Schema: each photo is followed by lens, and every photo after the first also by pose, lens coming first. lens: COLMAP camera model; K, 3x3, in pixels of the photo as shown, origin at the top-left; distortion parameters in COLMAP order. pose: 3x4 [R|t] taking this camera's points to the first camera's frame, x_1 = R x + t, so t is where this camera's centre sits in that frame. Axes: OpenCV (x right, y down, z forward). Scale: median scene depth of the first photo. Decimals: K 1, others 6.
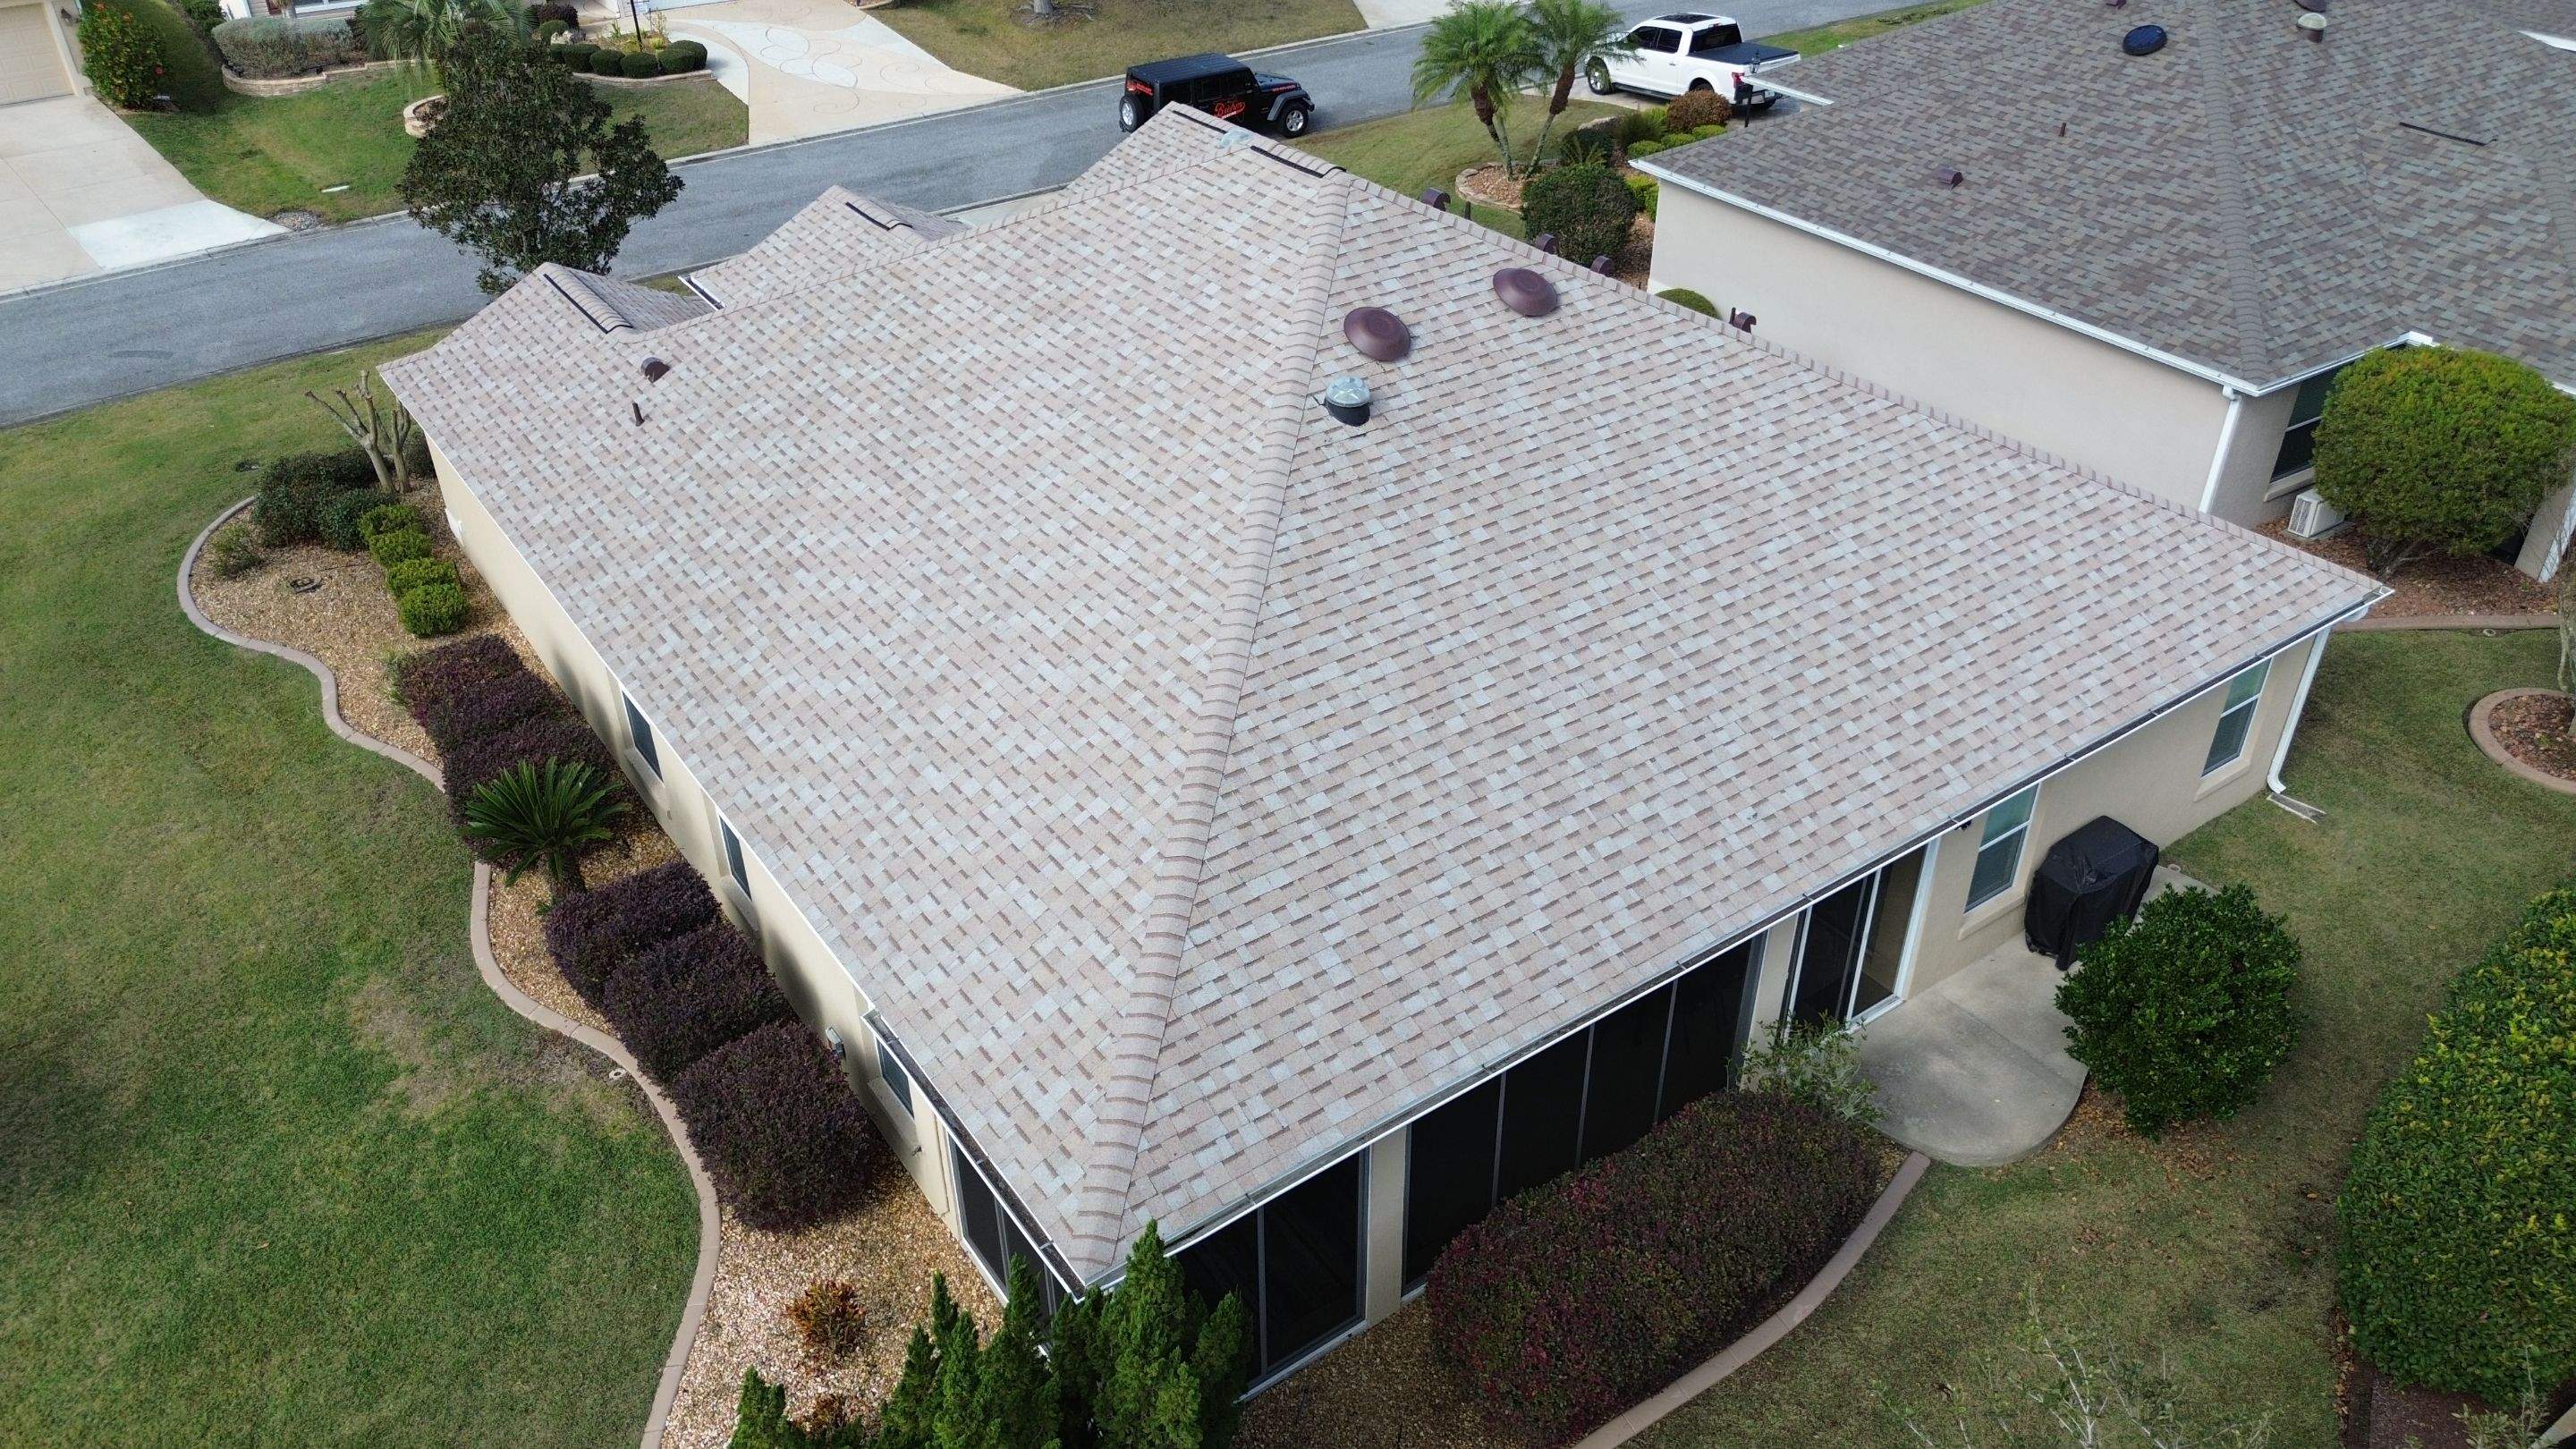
lens RADIAL K [[1823.9, 0, 1286.7], [0, 1823.9, 714.5], [0, 0, 1]] dist [0.056641, -0.057512]
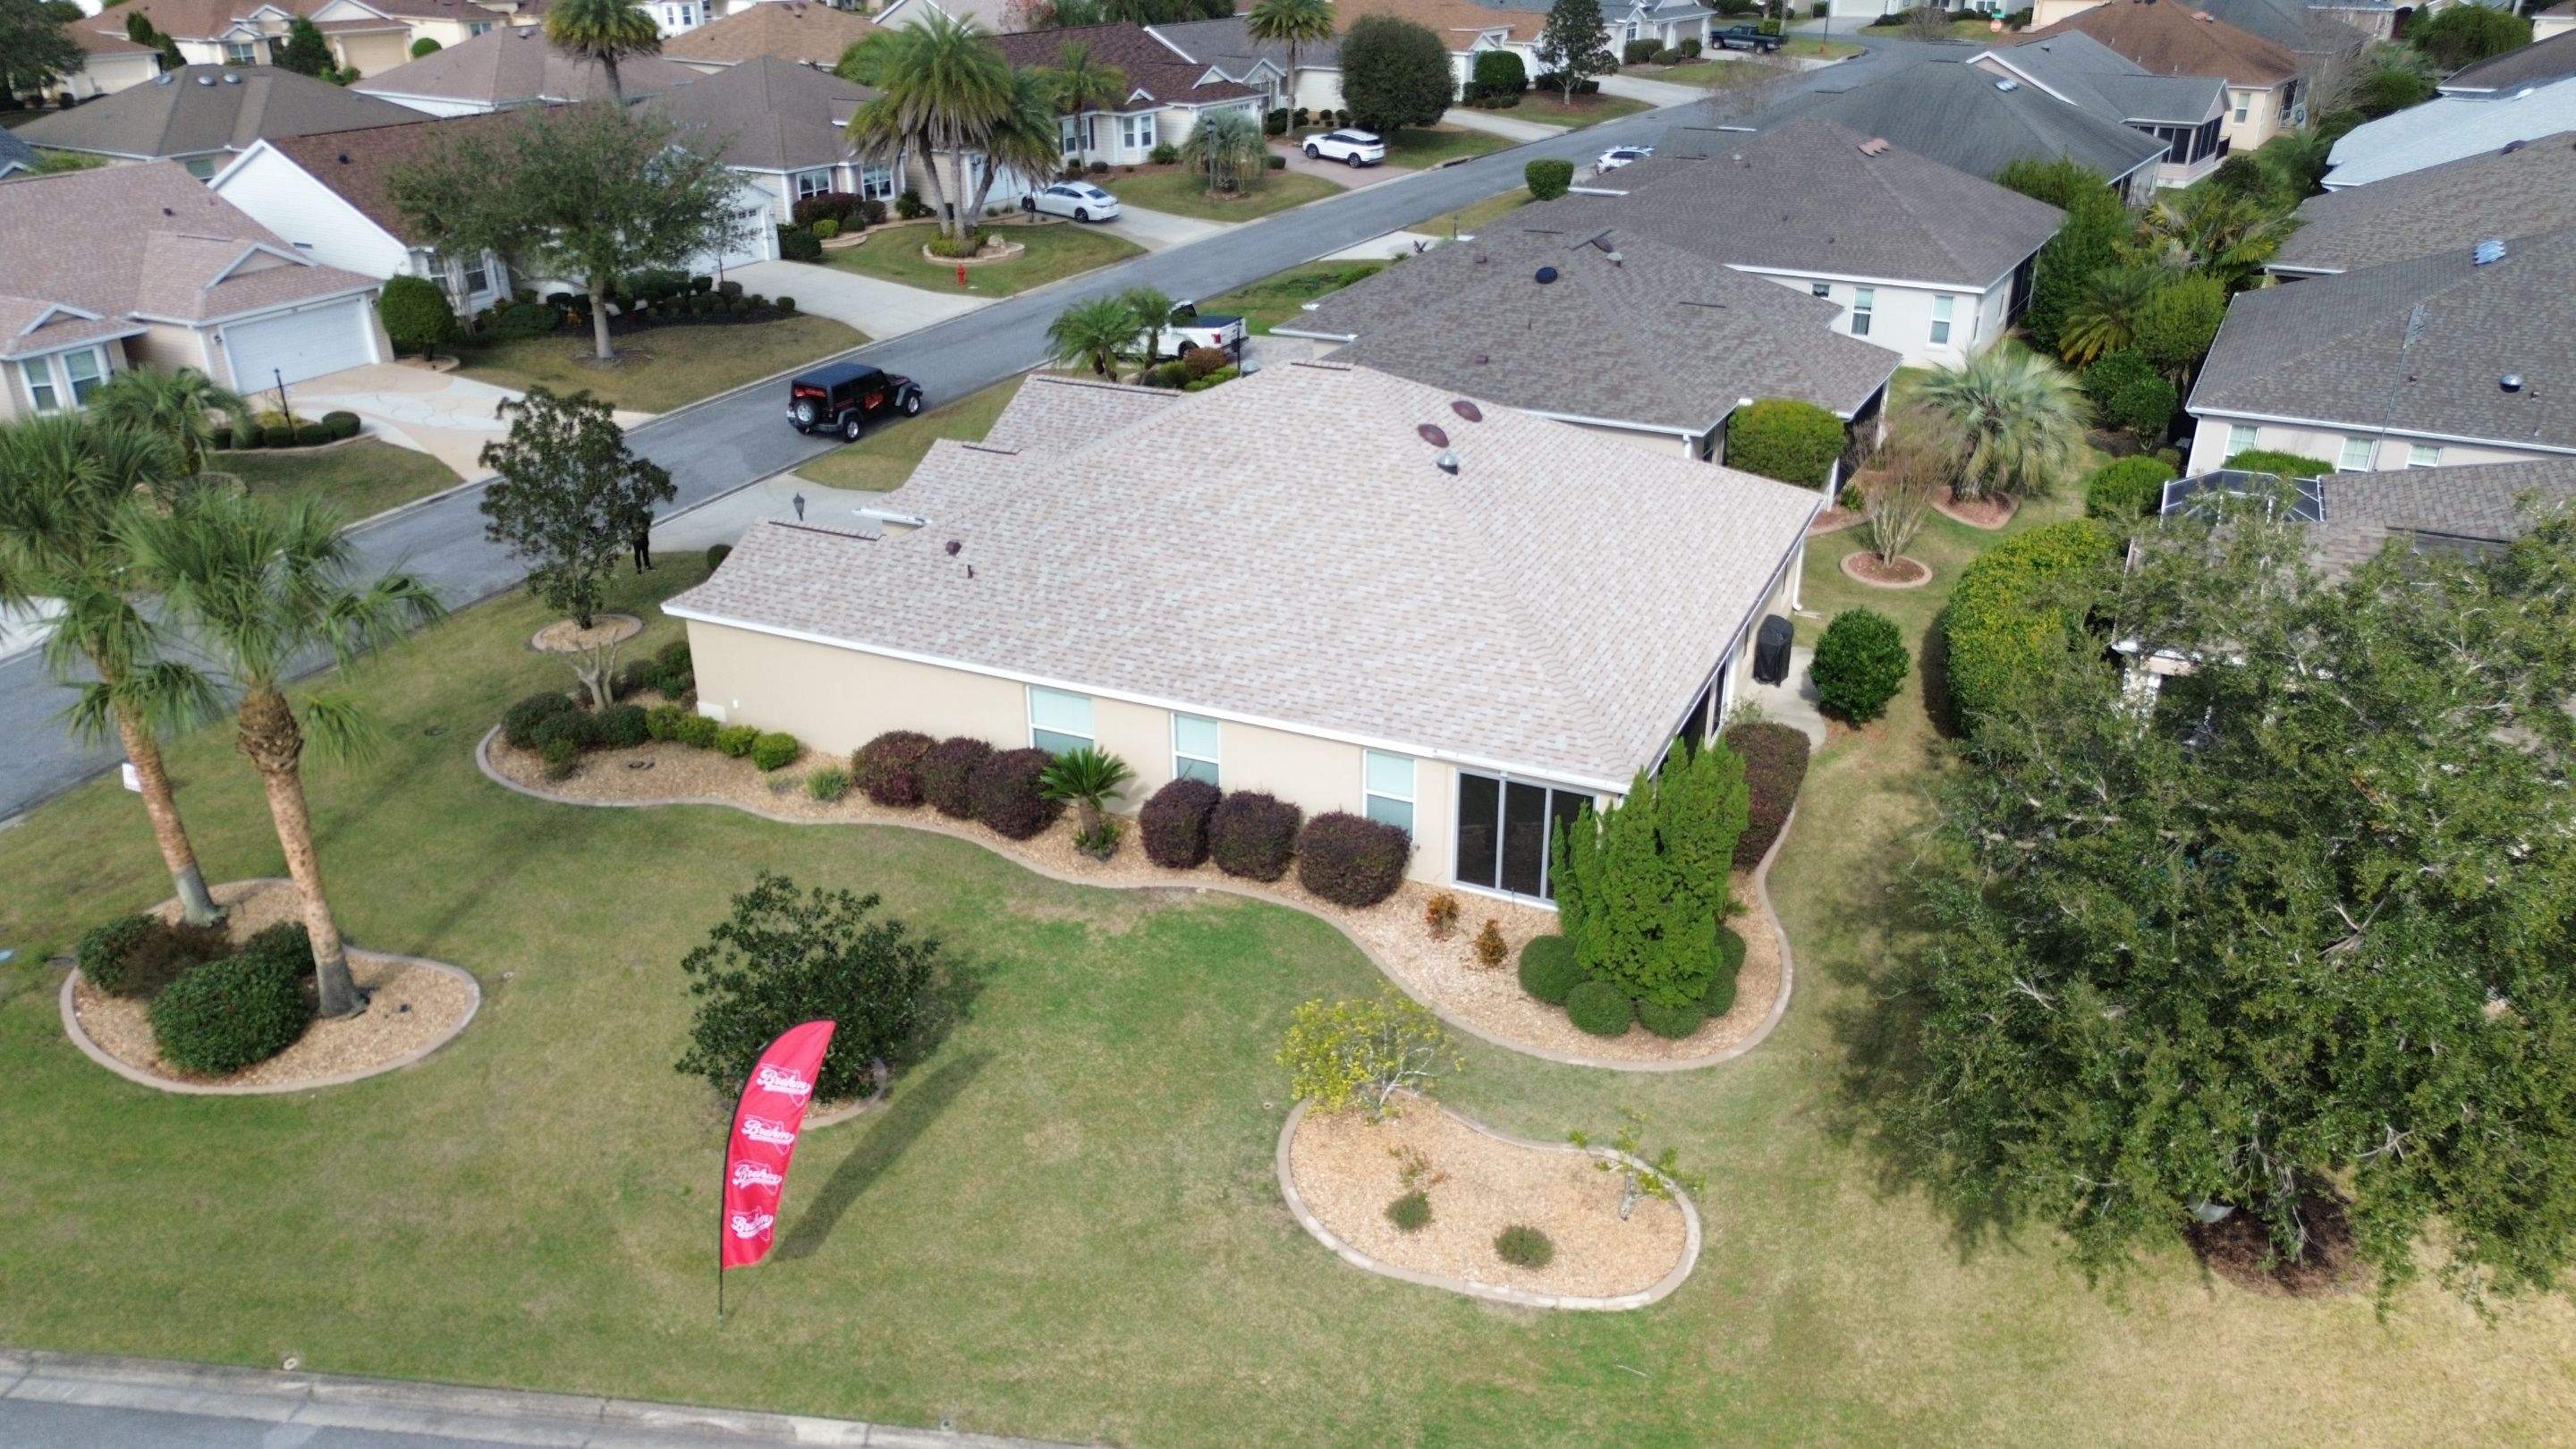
lens RADIAL K [[1823.9, 0, 1288.2], [0, 1823.9, 732.0], [0, 0, 1]] dist [0.056641, -0.057512]
pose [[0.861284, -0.208891, 0.463200, -0.767433], [0.275763, 0.957823, -0.080807, 0.152947], [-0.426784, 0.197331, 0.882562, -0.426663]]
